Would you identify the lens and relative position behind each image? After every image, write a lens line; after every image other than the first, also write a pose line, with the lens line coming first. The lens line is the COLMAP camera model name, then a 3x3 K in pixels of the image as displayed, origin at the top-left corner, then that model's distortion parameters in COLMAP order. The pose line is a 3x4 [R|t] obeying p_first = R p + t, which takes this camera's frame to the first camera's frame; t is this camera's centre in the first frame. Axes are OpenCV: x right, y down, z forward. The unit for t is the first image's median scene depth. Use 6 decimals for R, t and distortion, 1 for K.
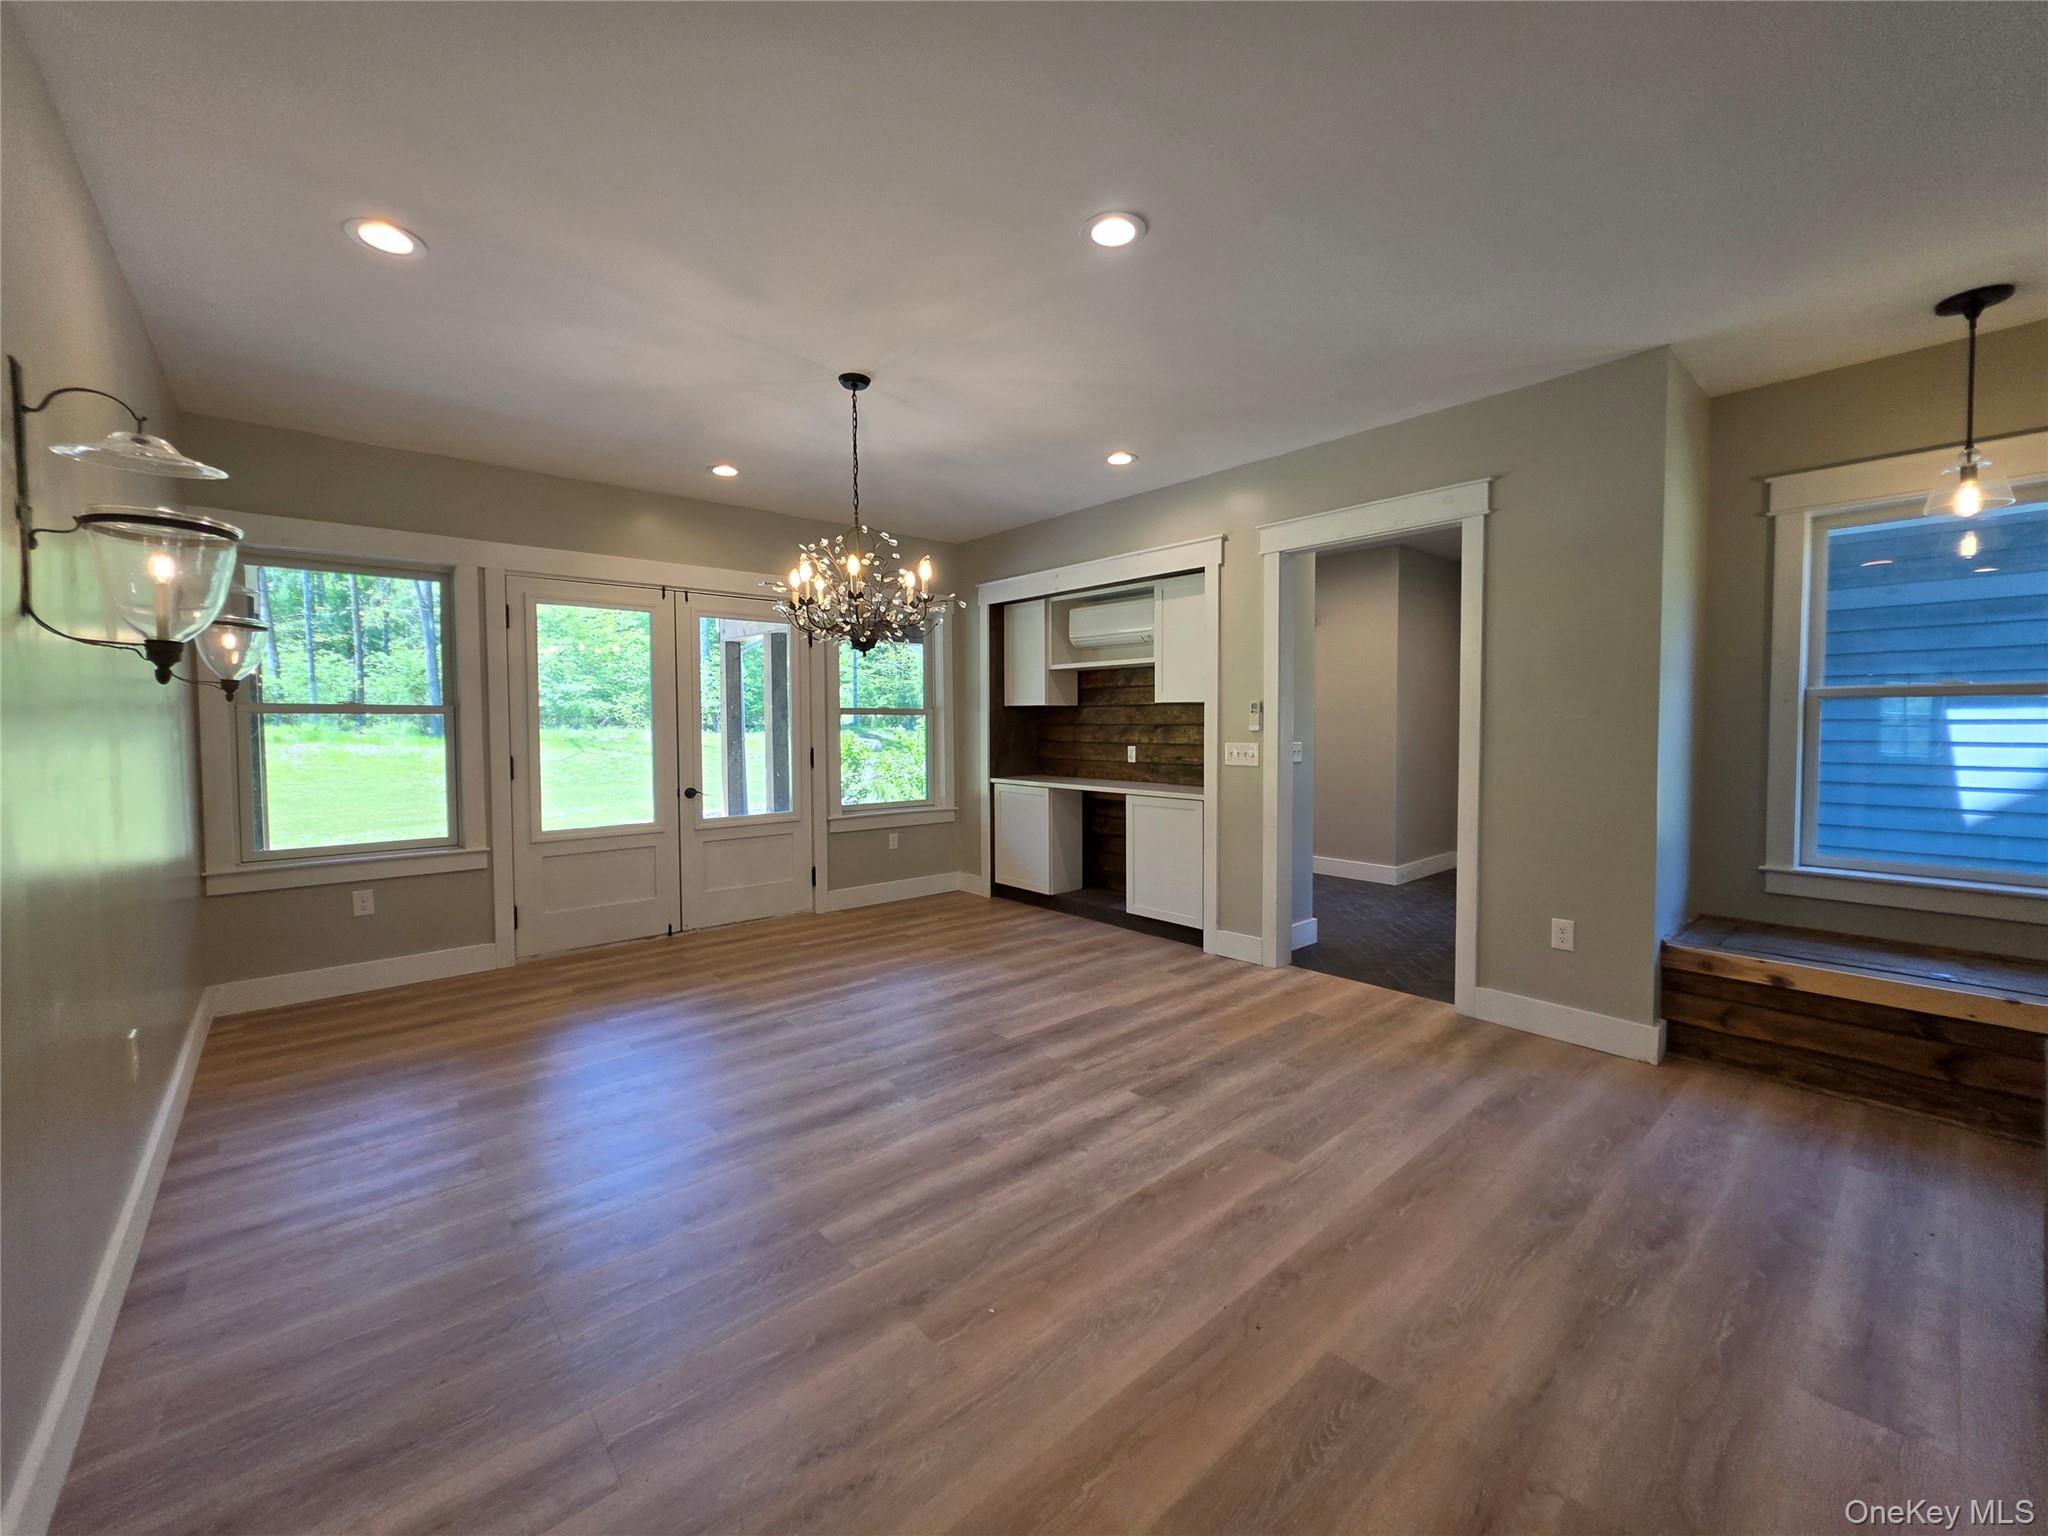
lens RADIAL K [[824.1, 0, 1022.8], [0, 824.1, 759.7], [0, 0, 1]] dist [-0.000195, 0.001042]
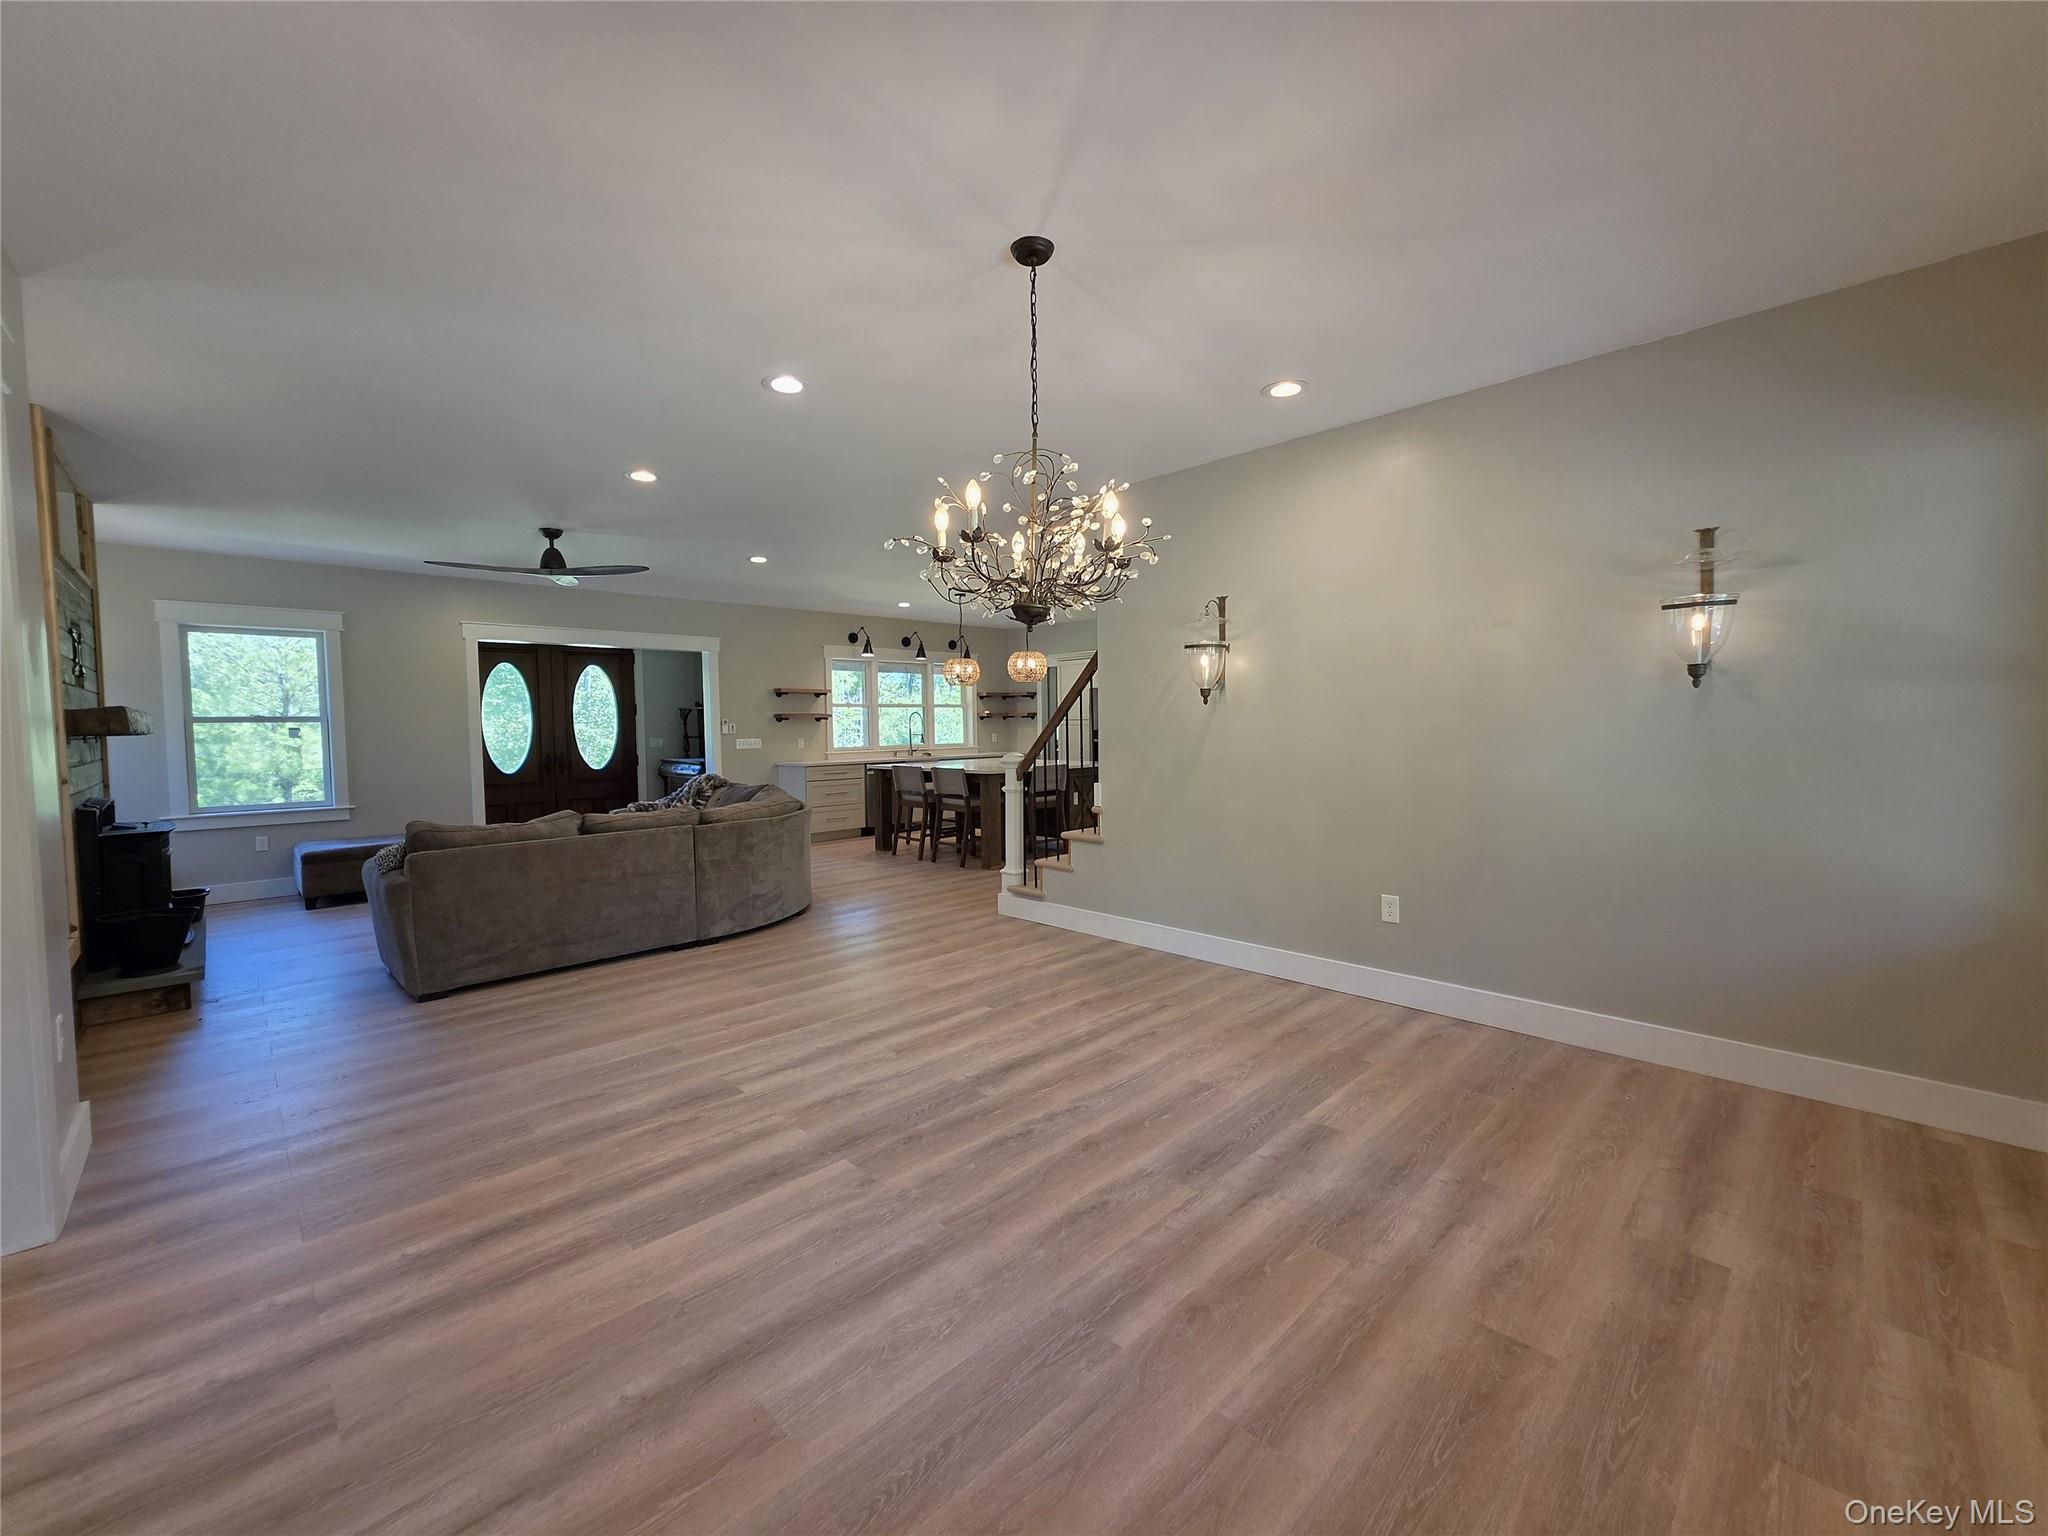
lens RADIAL K [[824.1, 0, 1022.8], [0, 824.1, 759.7], [0, 0, 1]] dist [-0.000195, 0.001042]
pose [[-0.998228, 0.021146, -0.055623, -0.160989], [0.015992, 0.995675, 0.091514, -0.090831], [0.057318, 0.090462, -0.994249, 1.946704]]
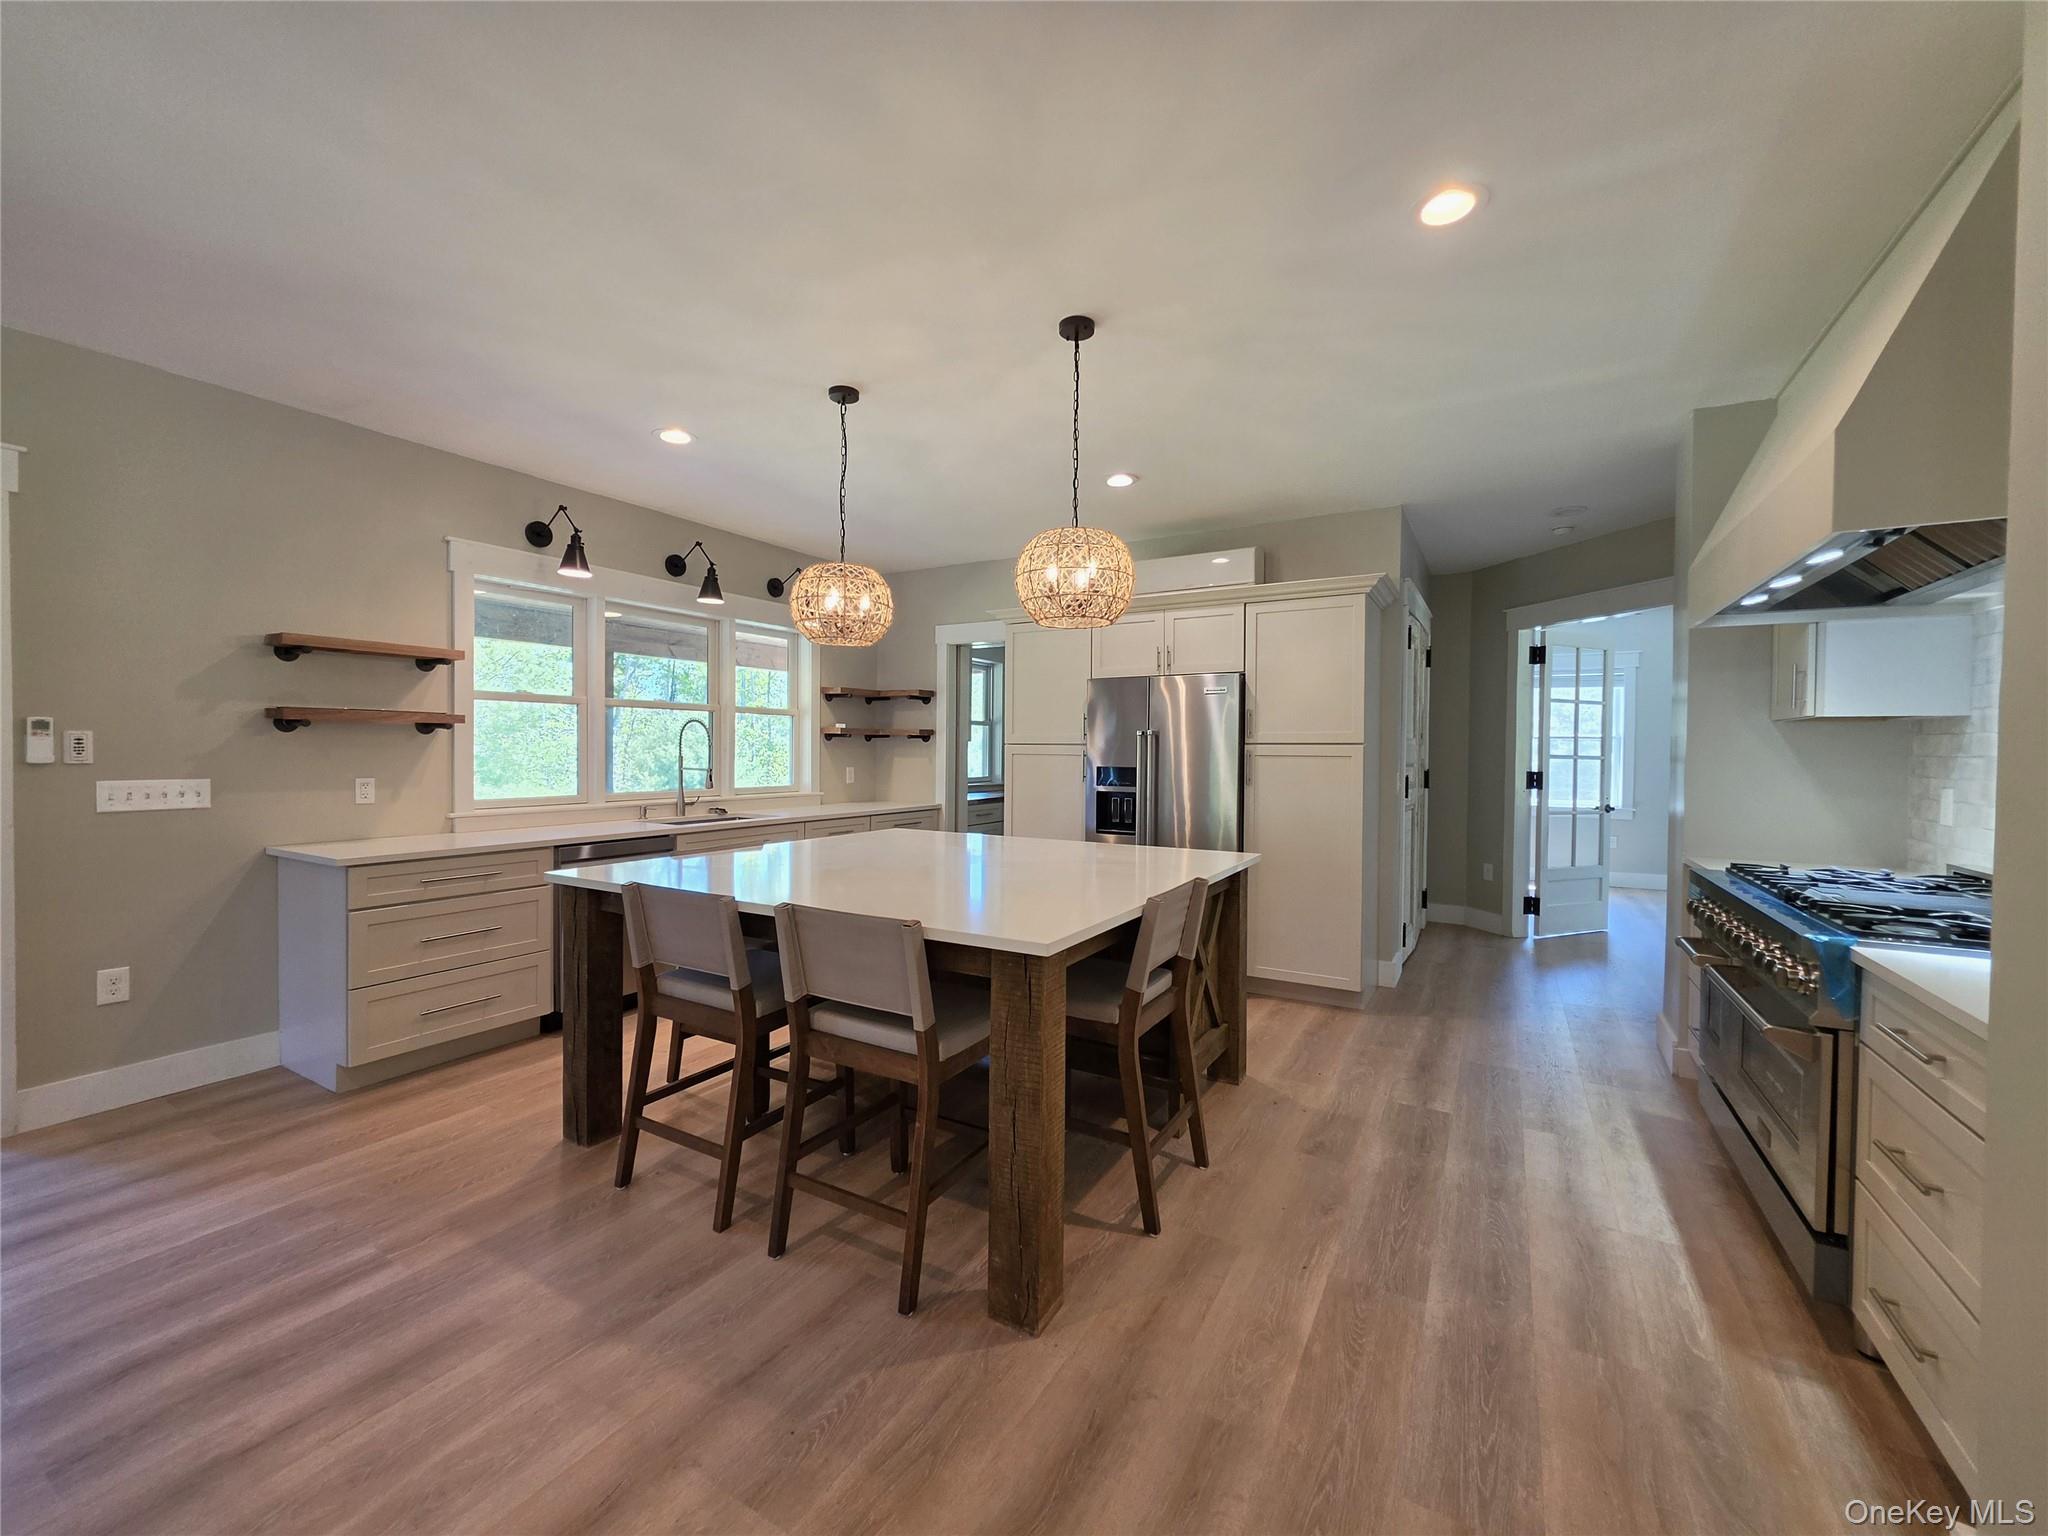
lens RADIAL K [[824.1, 0, 1022.8], [0, 824.1, 759.7], [0, 0, 1]] dist [-0.000195, 0.001042]
pose [[-0.947971, 0.005844, -0.318303, -0.102407], [-0.012031, 0.998460, 0.054162, -0.056663], [0.318129, 0.055173, -0.946441, 1.291658]]
